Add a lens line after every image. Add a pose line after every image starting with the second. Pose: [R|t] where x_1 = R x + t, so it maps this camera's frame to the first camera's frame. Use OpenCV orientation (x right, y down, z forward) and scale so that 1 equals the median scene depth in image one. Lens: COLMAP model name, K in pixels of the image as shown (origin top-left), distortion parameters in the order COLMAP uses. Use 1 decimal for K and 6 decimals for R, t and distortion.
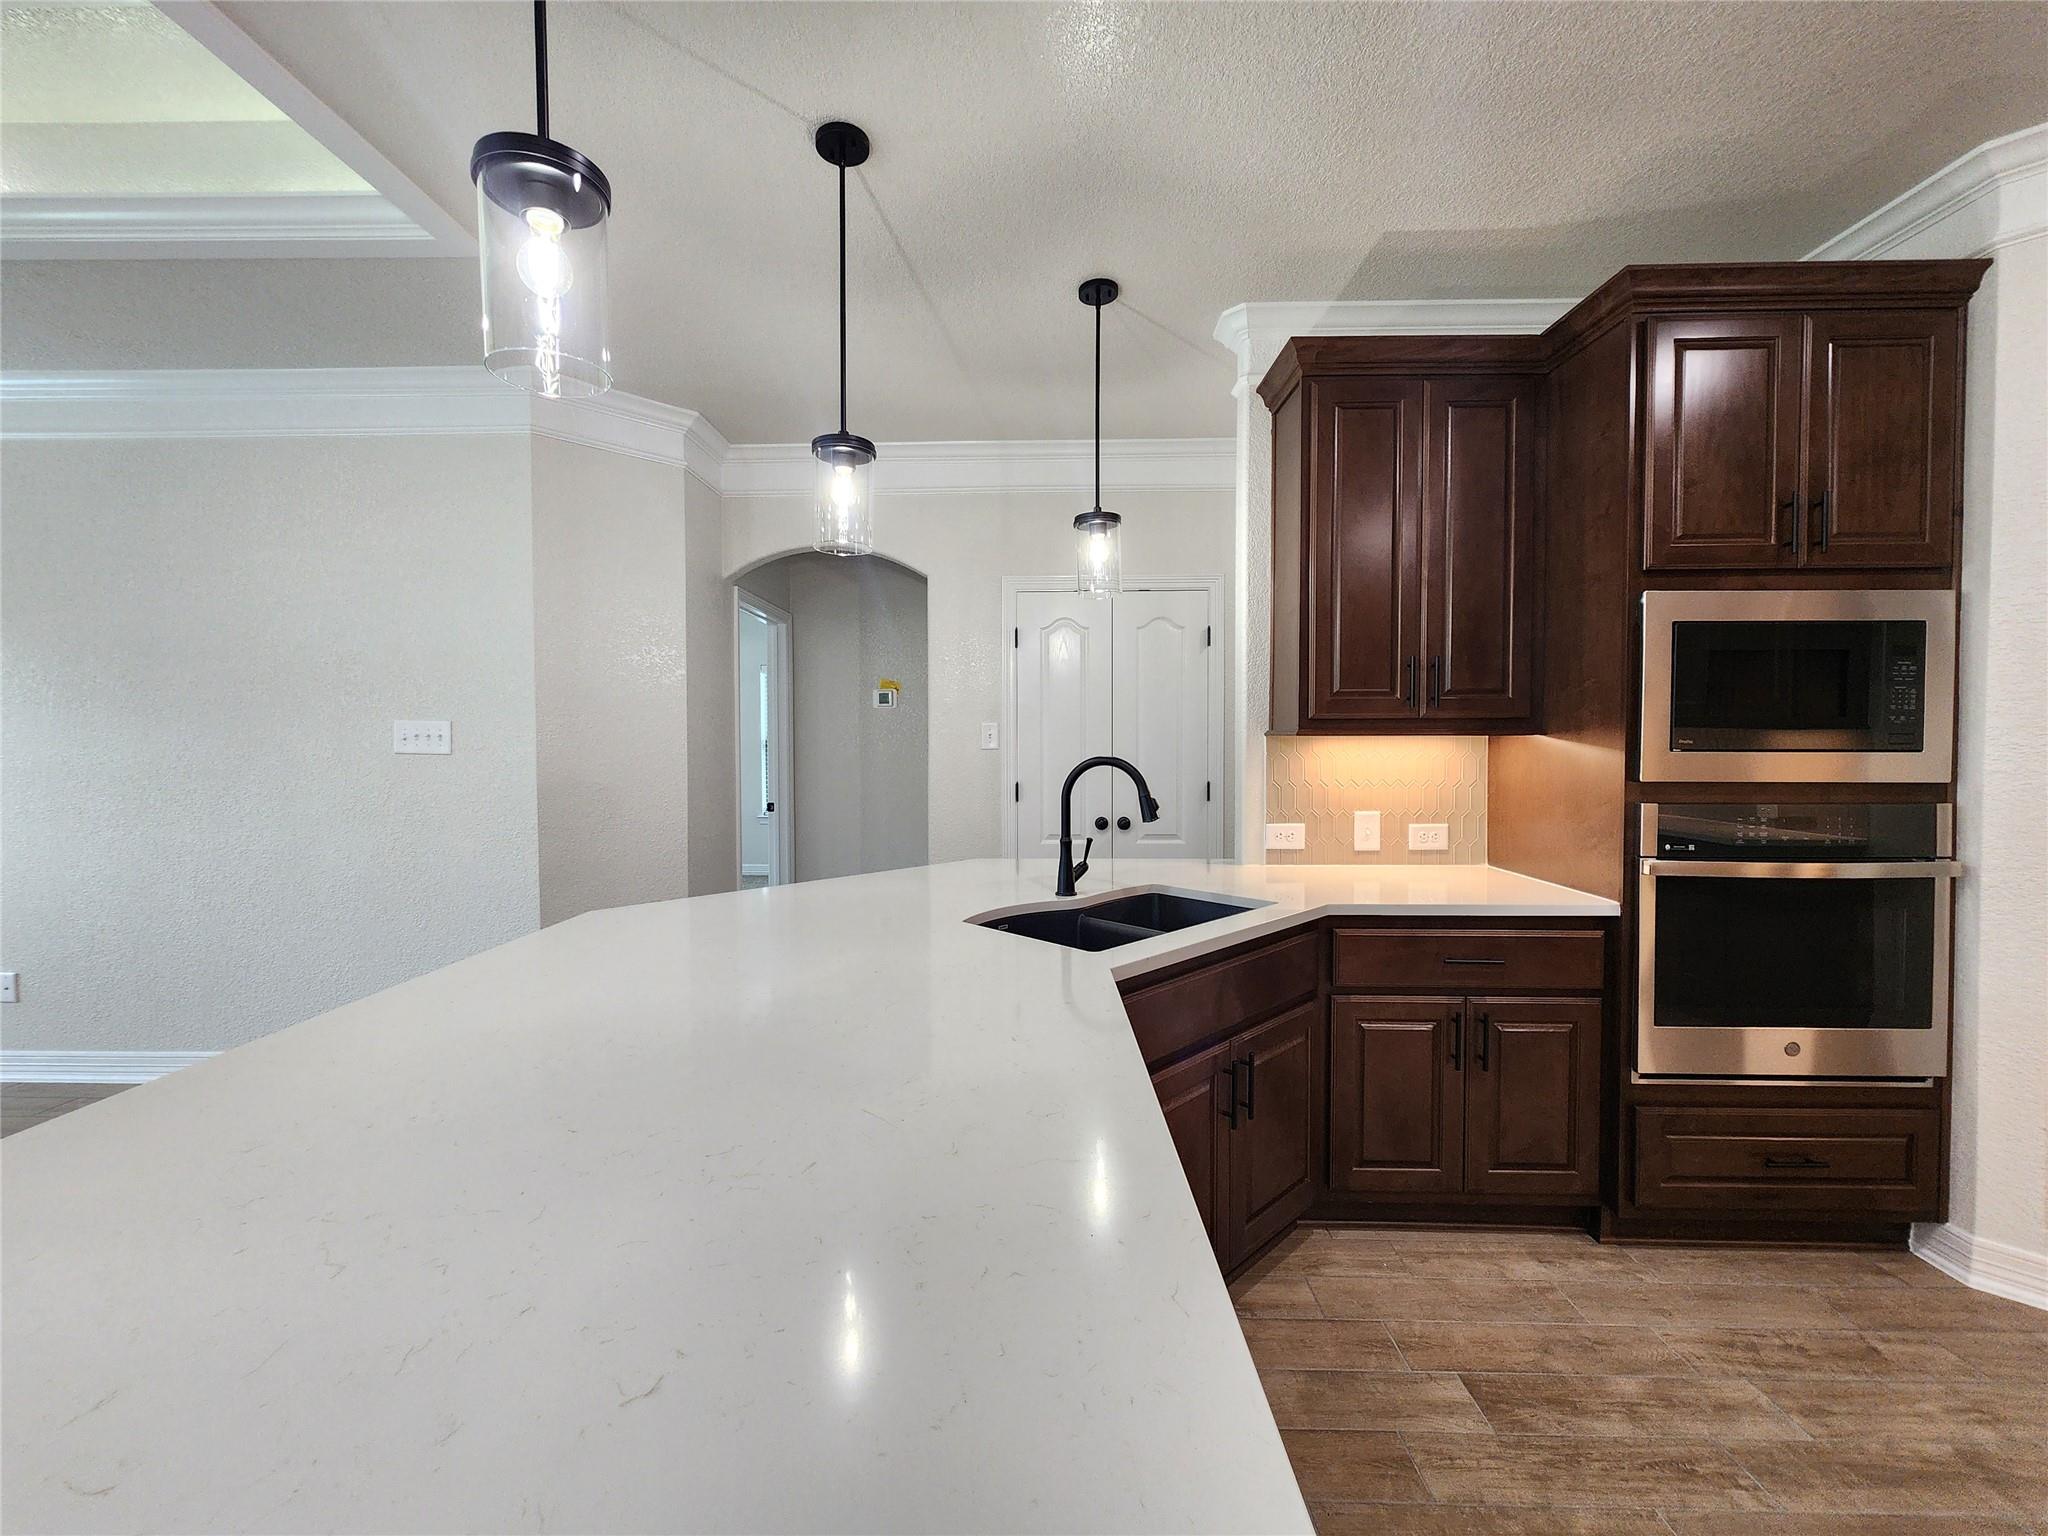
lens RADIAL K [[837.7, 0, 1010.9], [0, 837.7, 760.1], [0, 0, 1]] dist [0.002718, -0.000663]
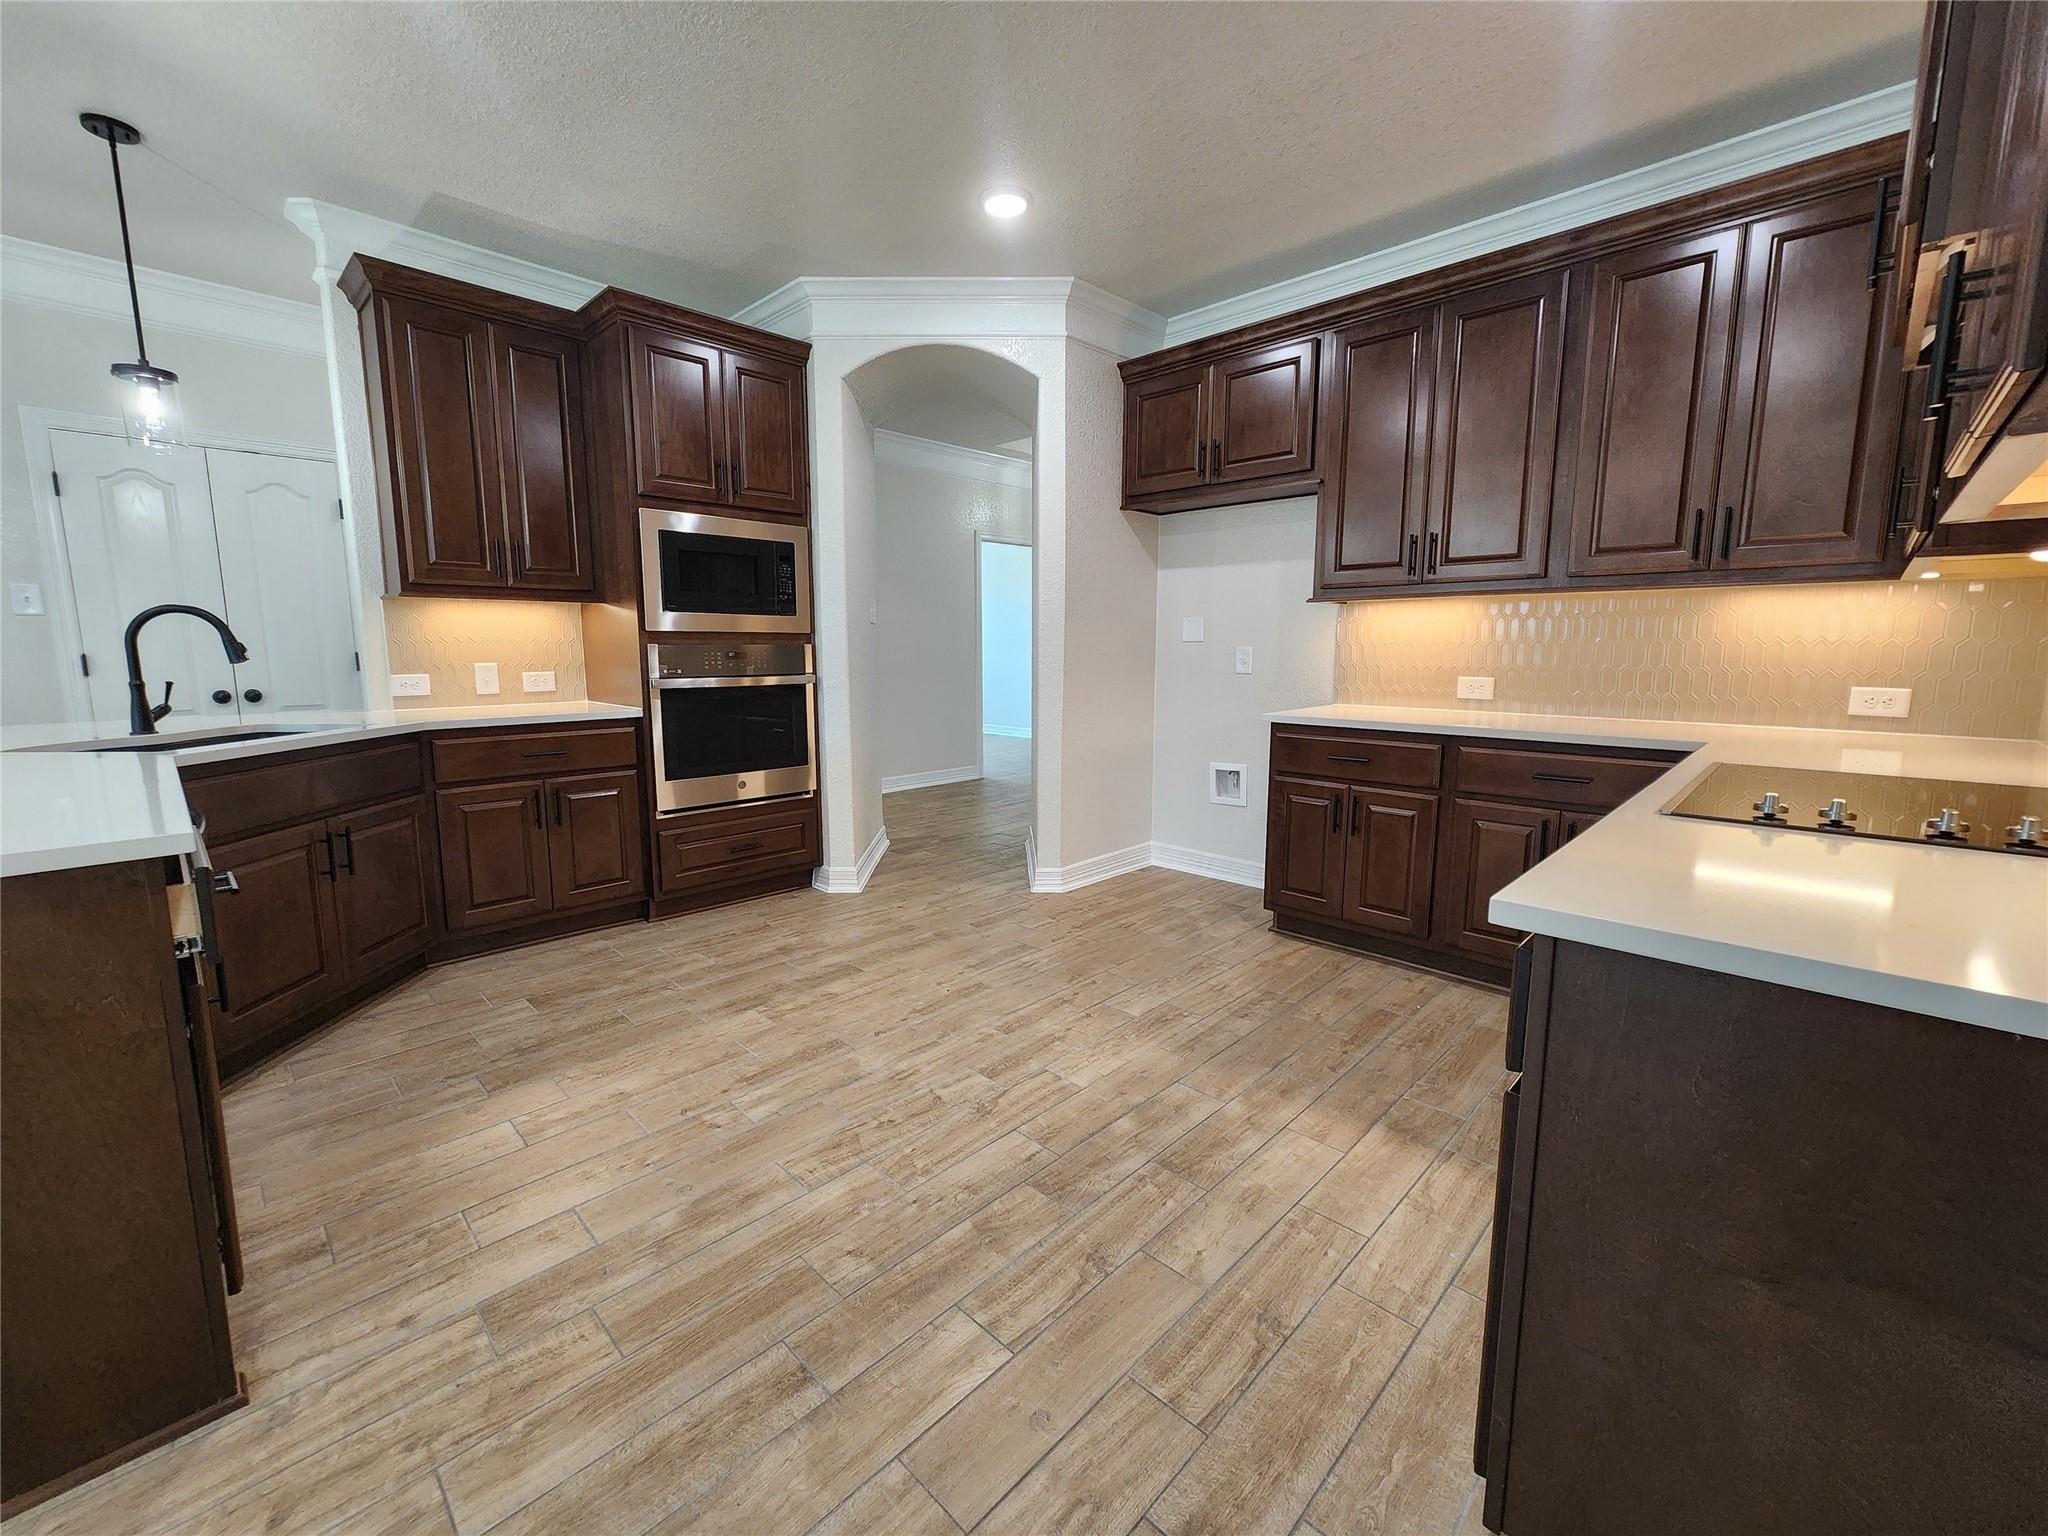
lens RADIAL K [[837.7, 0, 1010.9], [0, 837.7, 760.1], [0, 0, 1]] dist [0.002718, -0.000663]
pose [[0.682818, -0.097564, 0.724045, 0.044590], [0.016837, 0.992881, 0.117911, 0.091294], [-0.730394, -0.068321, 0.679600, -0.585396]]
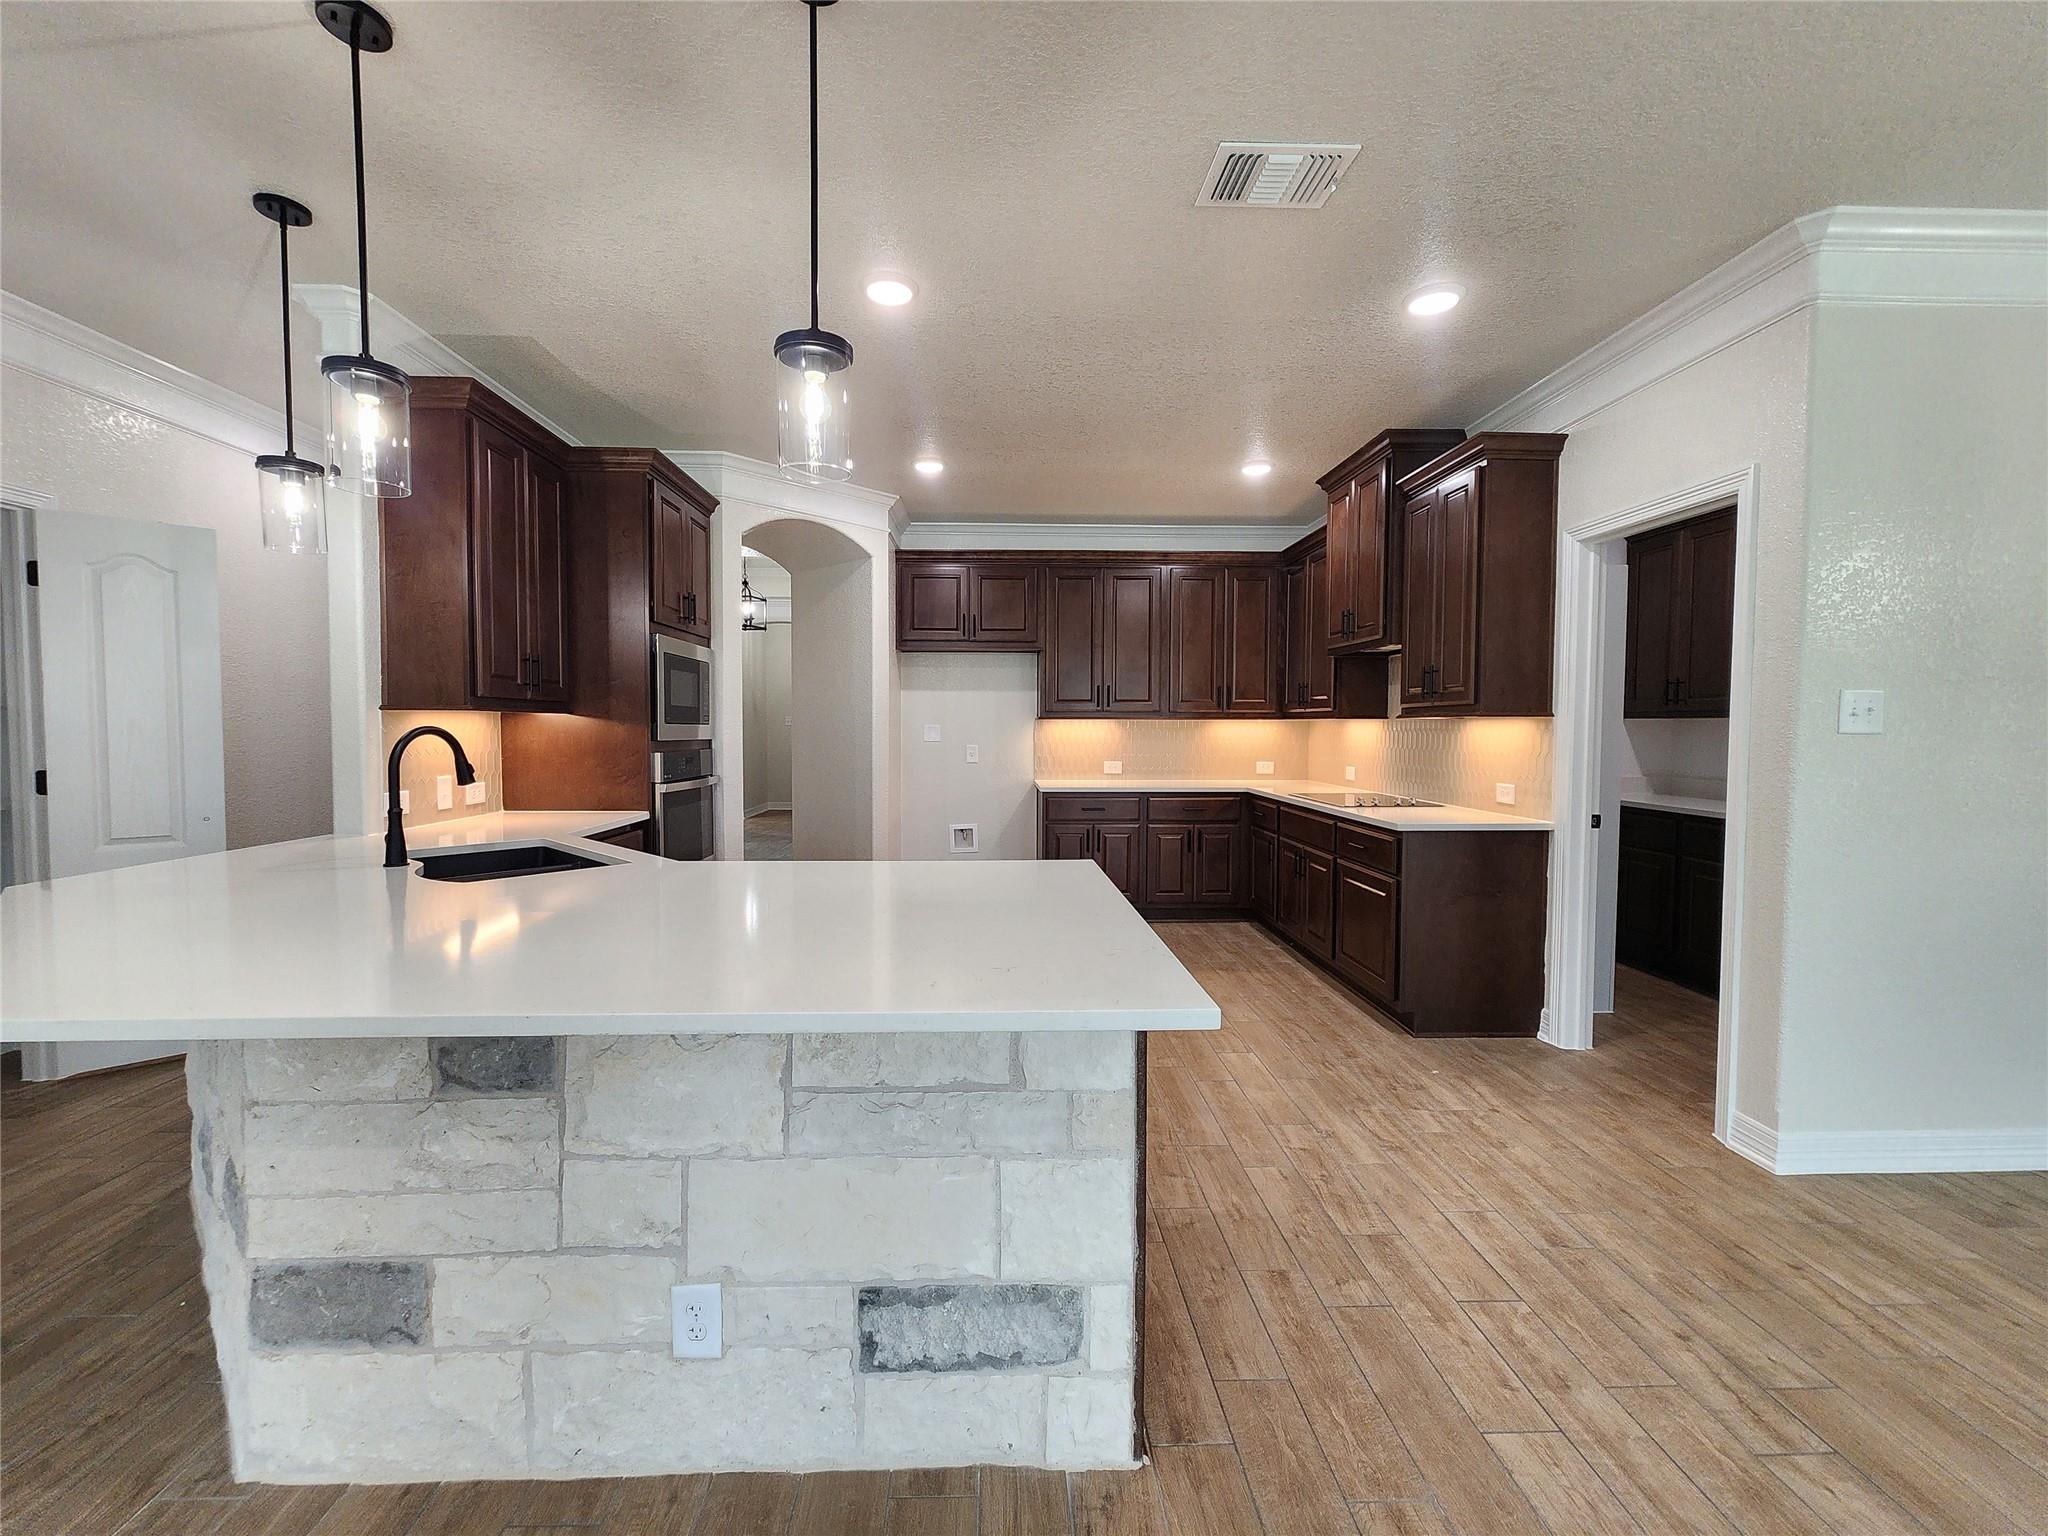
lens RADIAL K [[809.2, 0, 1024.0], [0, 809.2, 768.0], [0, 0, 1]] dist [-0.006272, -0.000022]
pose [[-0.049377, -0.049727, 0.997542, -0.988918], [0.018492, 0.998543, 0.050693, 0.010720], [-0.998609, 0.020950, -0.048385, 0.314408]]
